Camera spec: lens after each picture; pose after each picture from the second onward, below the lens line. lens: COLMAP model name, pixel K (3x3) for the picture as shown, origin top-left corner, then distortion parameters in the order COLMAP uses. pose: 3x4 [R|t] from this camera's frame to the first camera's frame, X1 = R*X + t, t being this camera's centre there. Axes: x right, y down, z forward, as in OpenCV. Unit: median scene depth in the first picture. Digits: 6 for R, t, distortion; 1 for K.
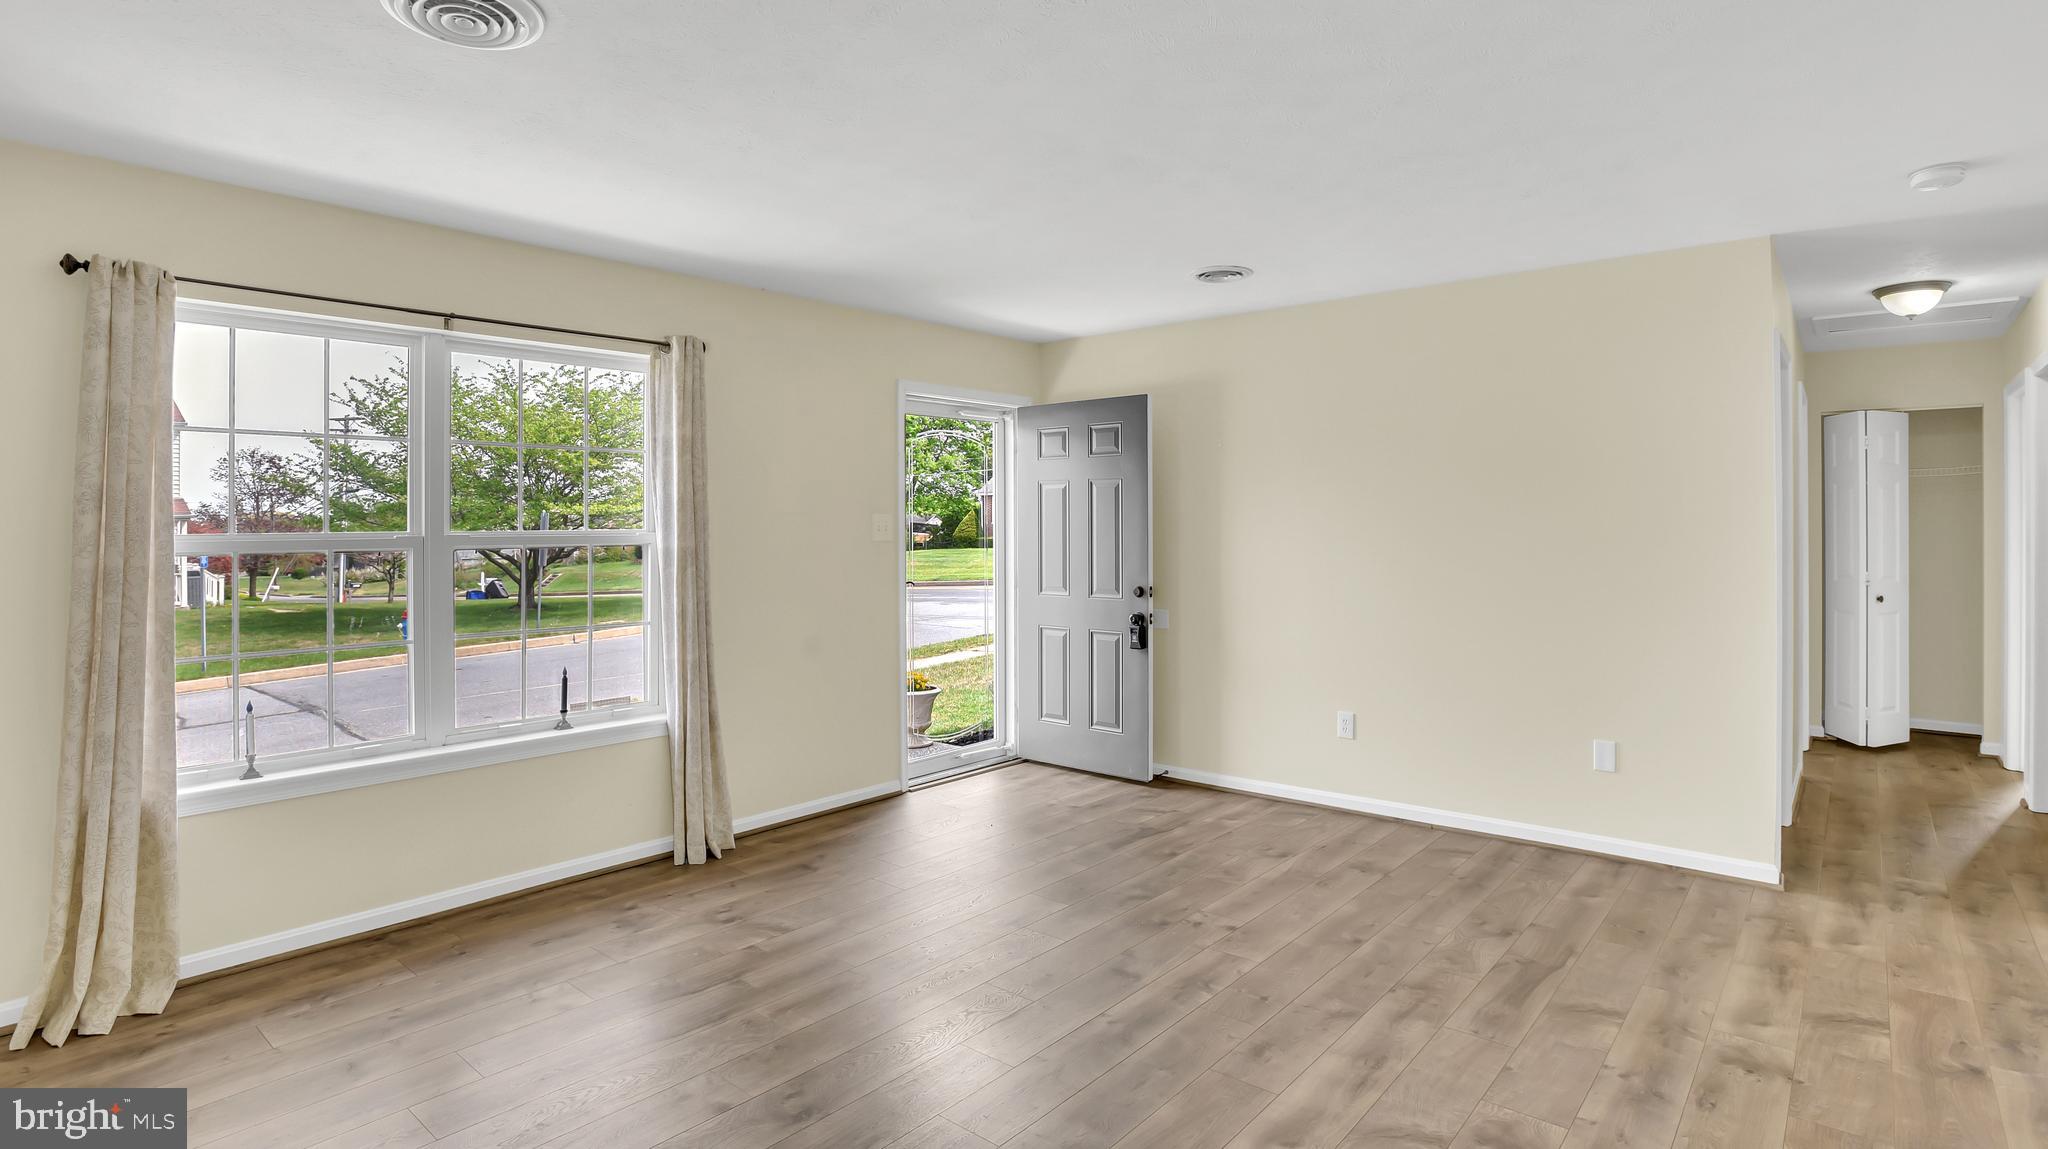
lens RADIAL K [[1018.7, 0, 1029.5], [0, 1018.7, 527.9], [0, 0, 1]] dist [-0.051508, 0.016593]
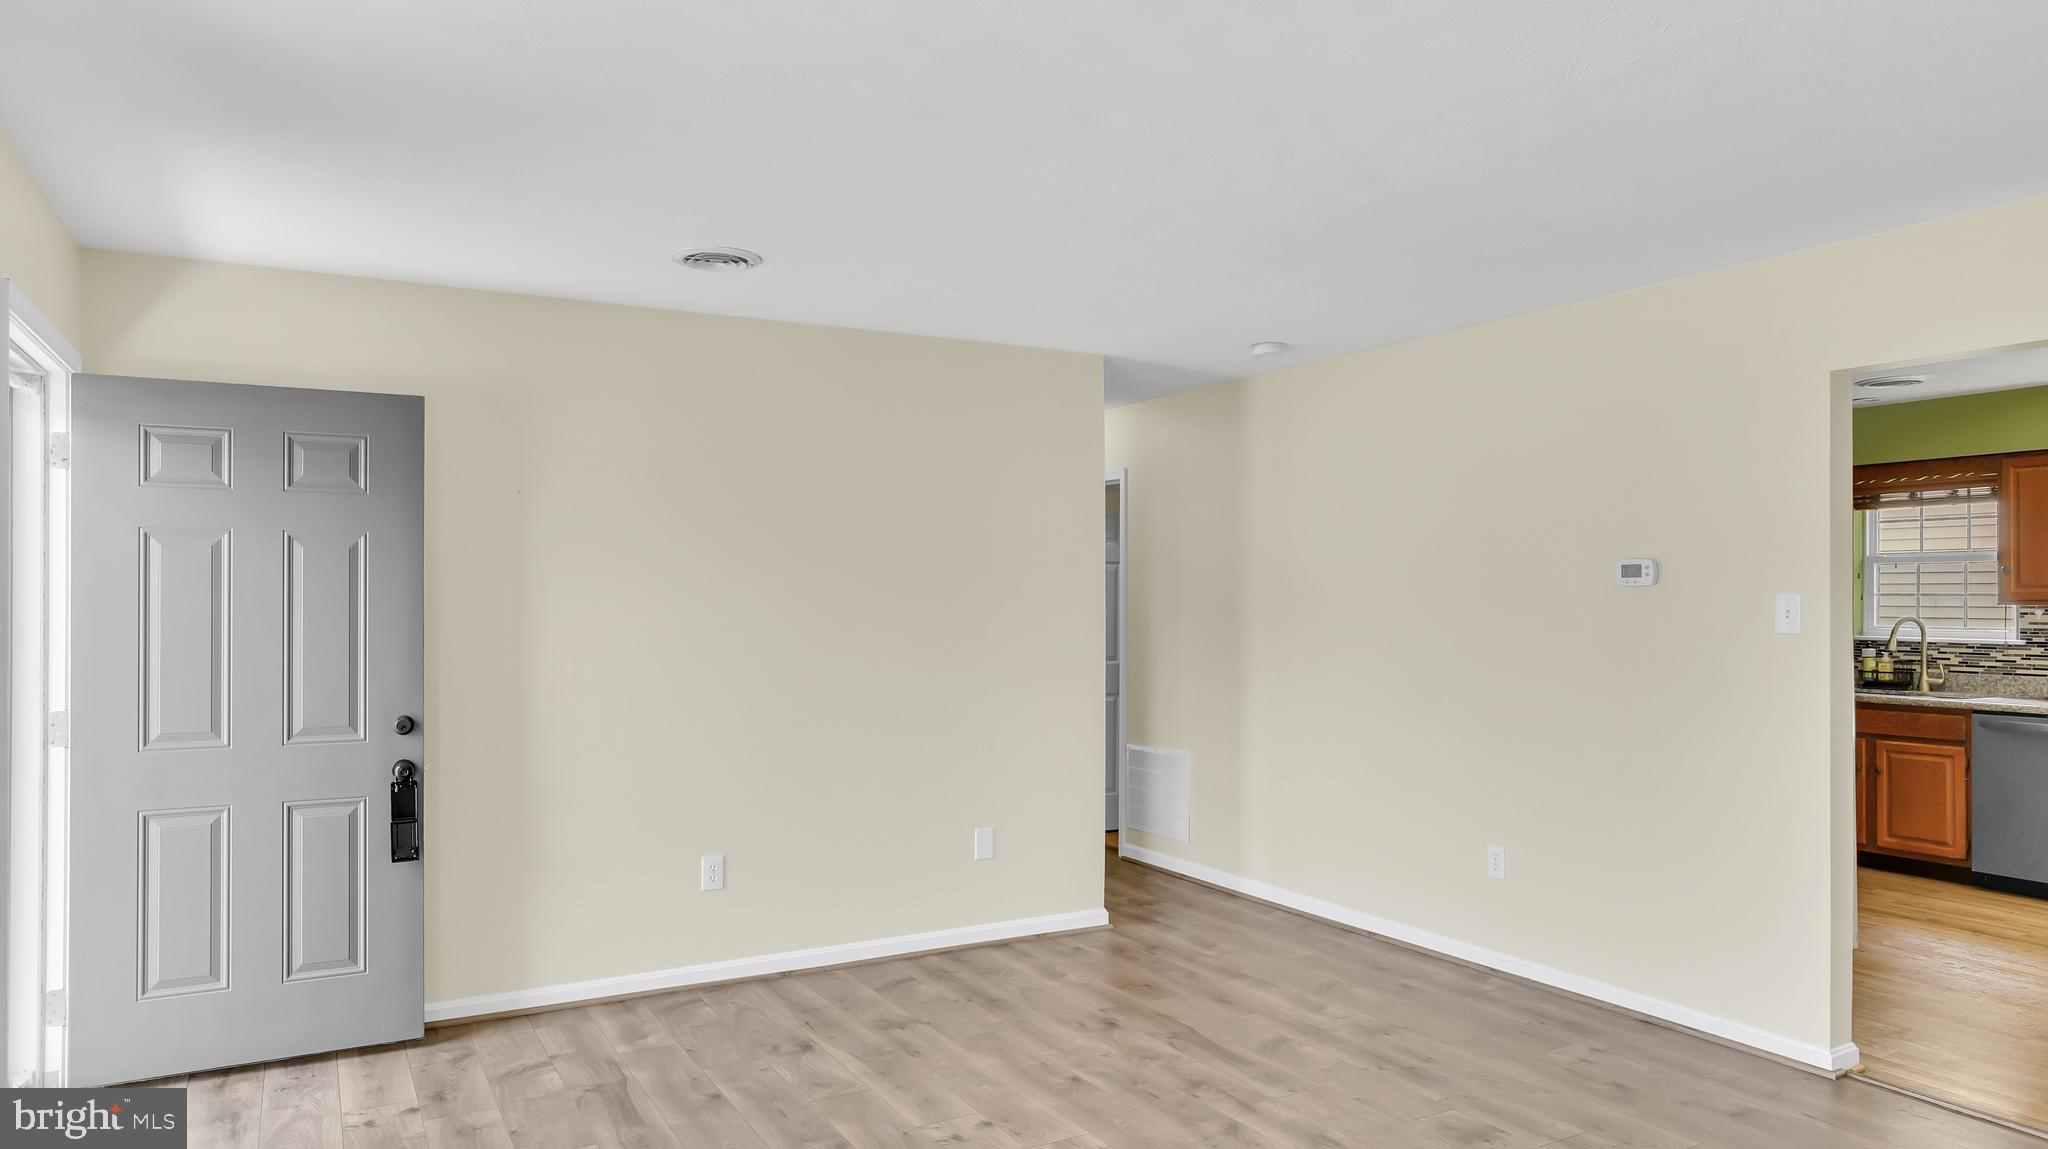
lens RADIAL K [[1289.0, 0, 1044.6], [0, 1289.0, 599.6], [0, 0, 1]] dist [-0.030464, 0.038064]
pose [[0.342939, 0.001441, 0.939356, -0.587854], [-0.000094, 0.999999, -0.001499, -0.011763], [-0.939358, 0.000426, 0.342939, 0.487780]]
